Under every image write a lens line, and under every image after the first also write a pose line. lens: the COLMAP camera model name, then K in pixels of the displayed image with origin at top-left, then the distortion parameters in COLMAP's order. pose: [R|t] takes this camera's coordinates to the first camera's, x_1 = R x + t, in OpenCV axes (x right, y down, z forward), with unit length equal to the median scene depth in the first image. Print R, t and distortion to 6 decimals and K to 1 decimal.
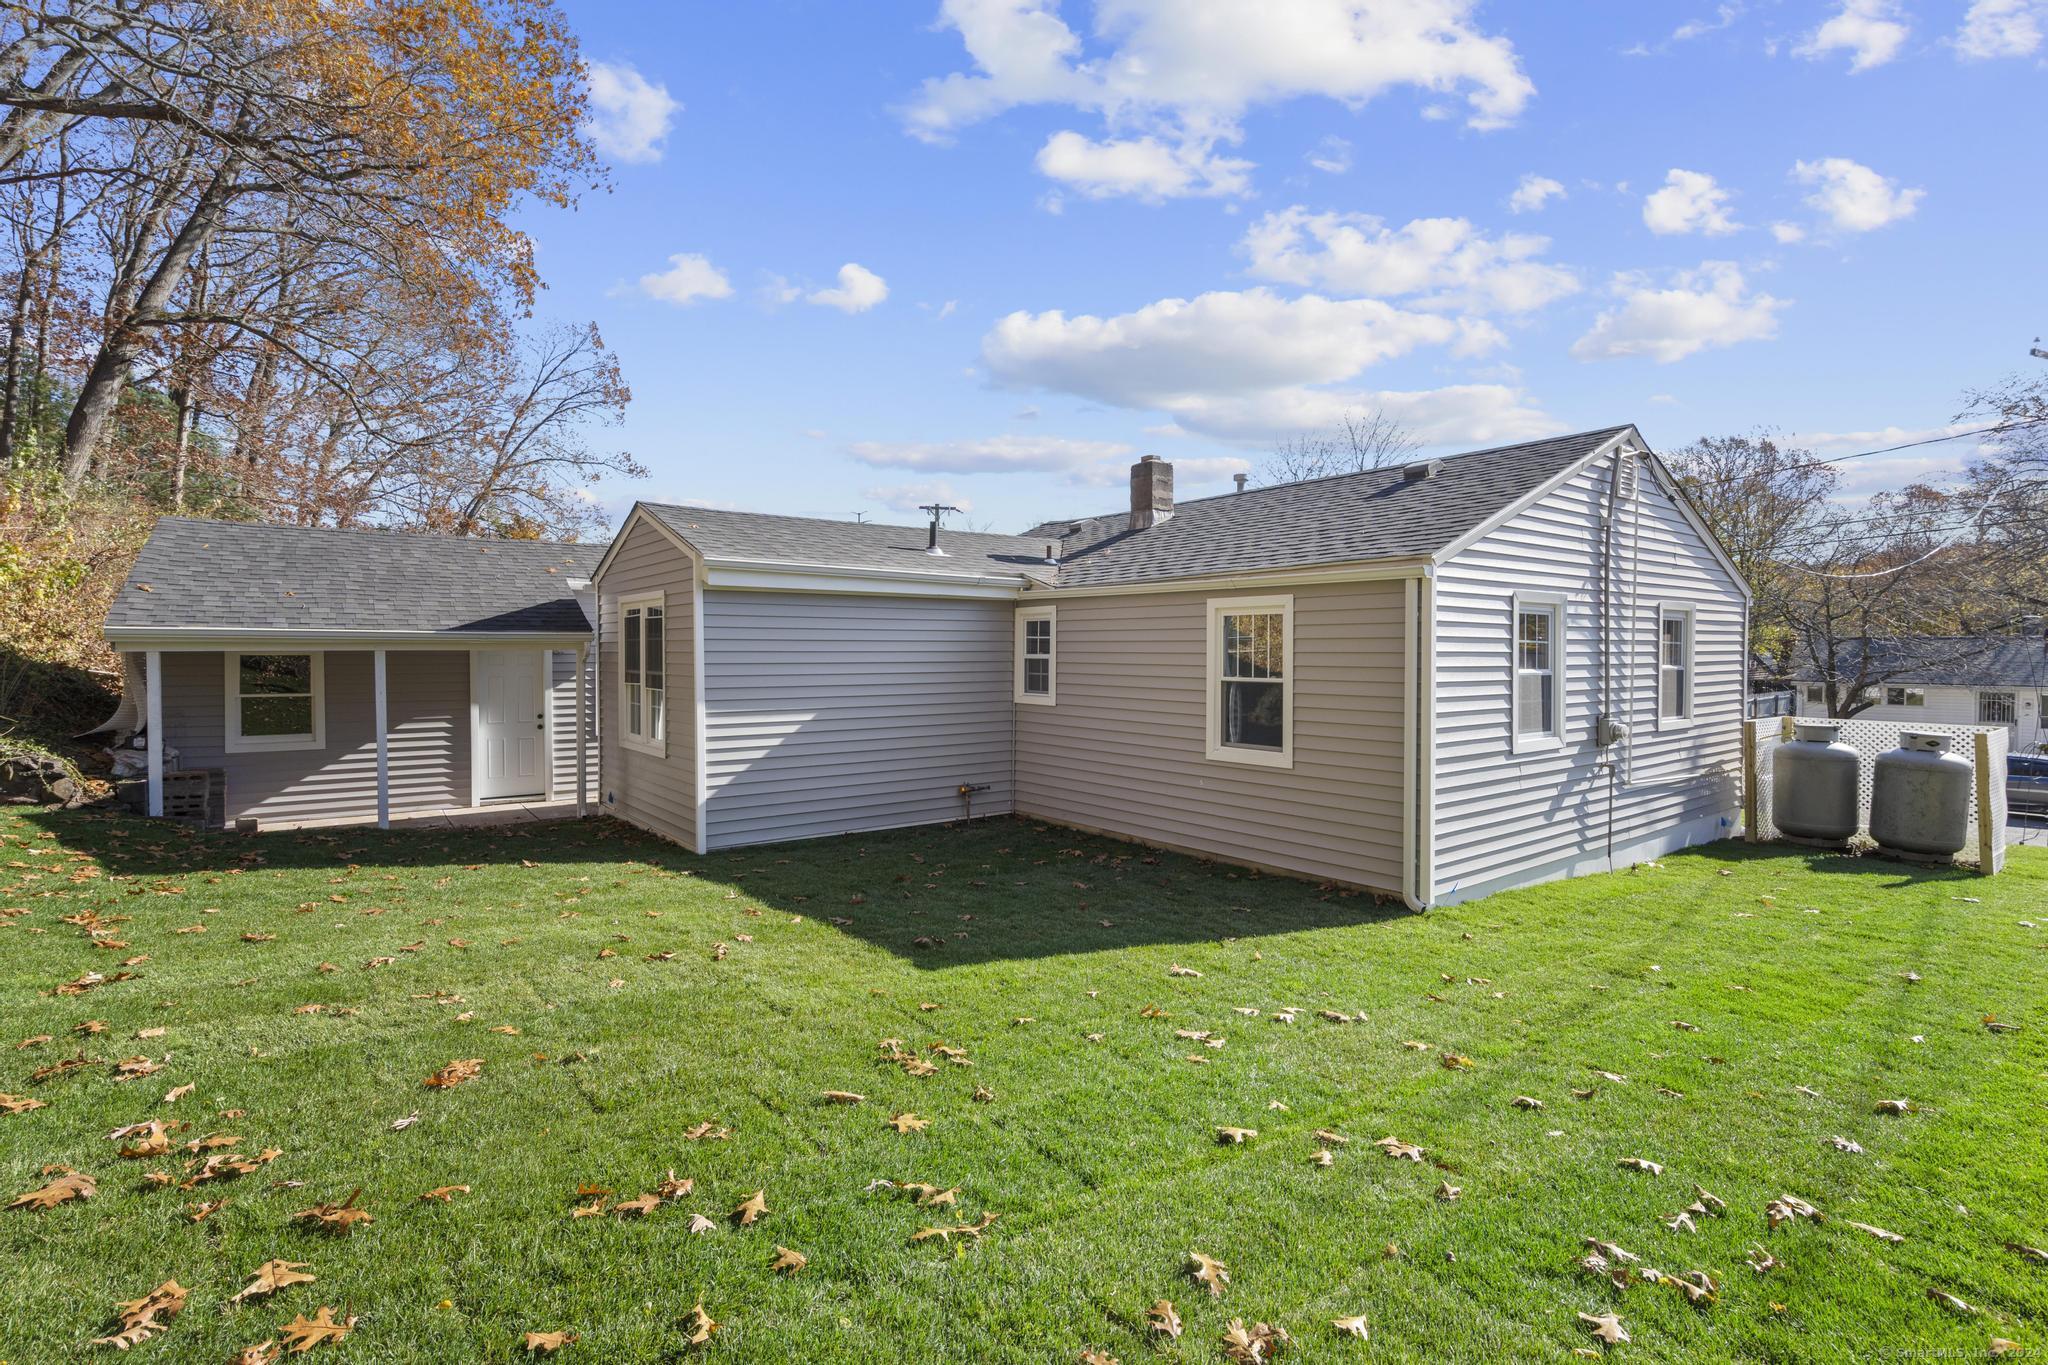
lens RADIAL K [[941.2, 0, 1012.9], [0, 941.2, 669.2], [0, 0, 1]] dist [-0.000887, 0.000134]
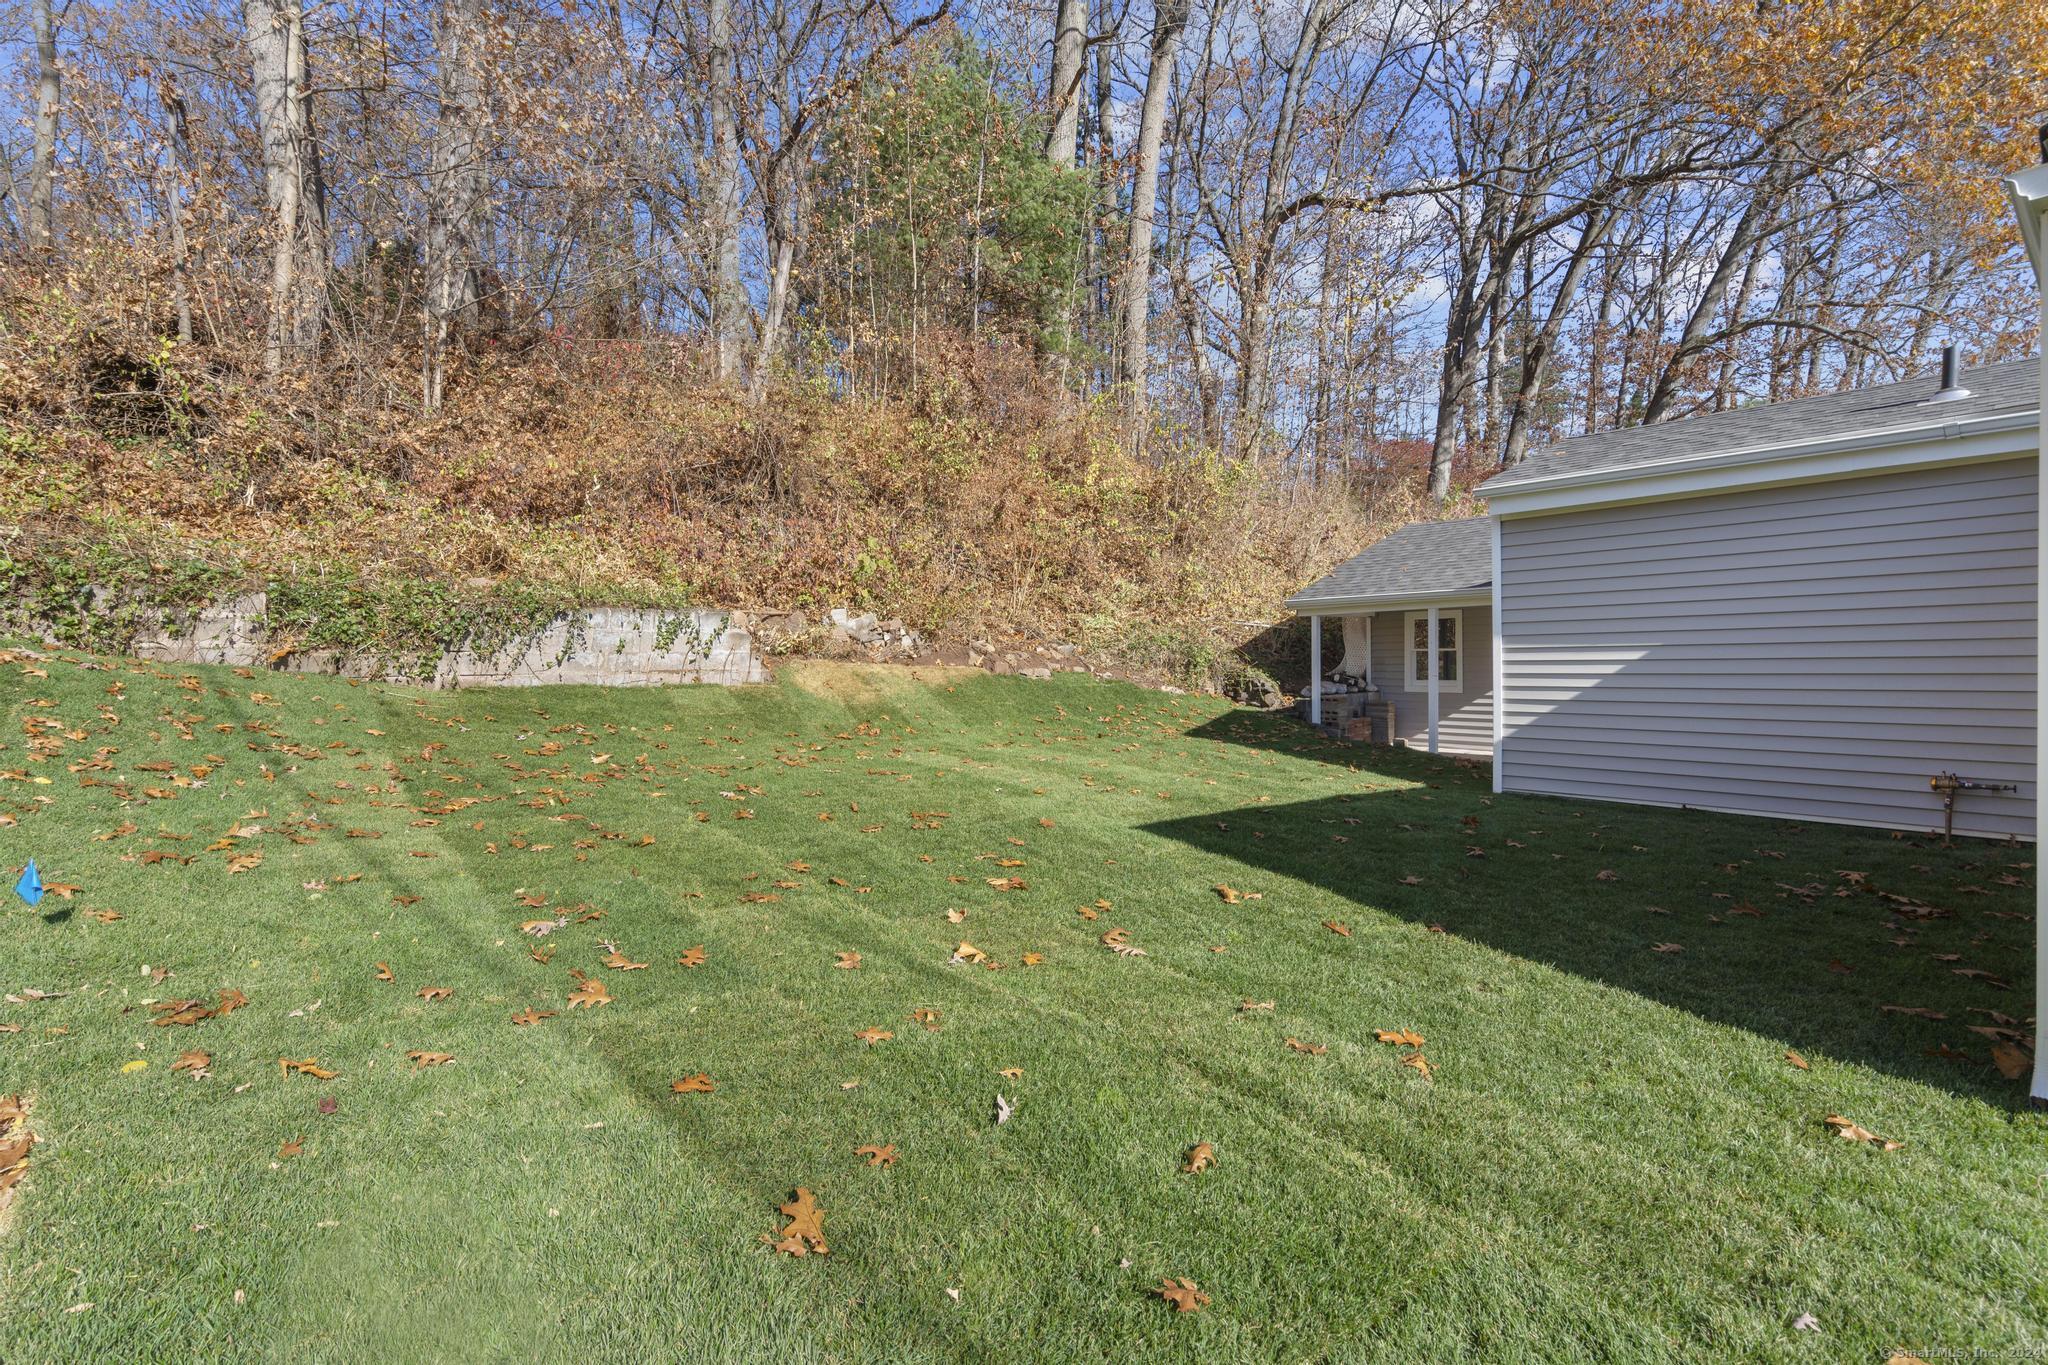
lens RADIAL K [[941.2, 0, 1012.9], [0, 941.2, 669.2], [0, 0, 1]] dist [-0.000887, 0.000134]
pose [[0.042671, 0.003772, -0.999082, 0.617518], [-0.007235, 0.999968, 0.003467, 0.068011], [0.999063, 0.007080, 0.042697, 0.451713]]
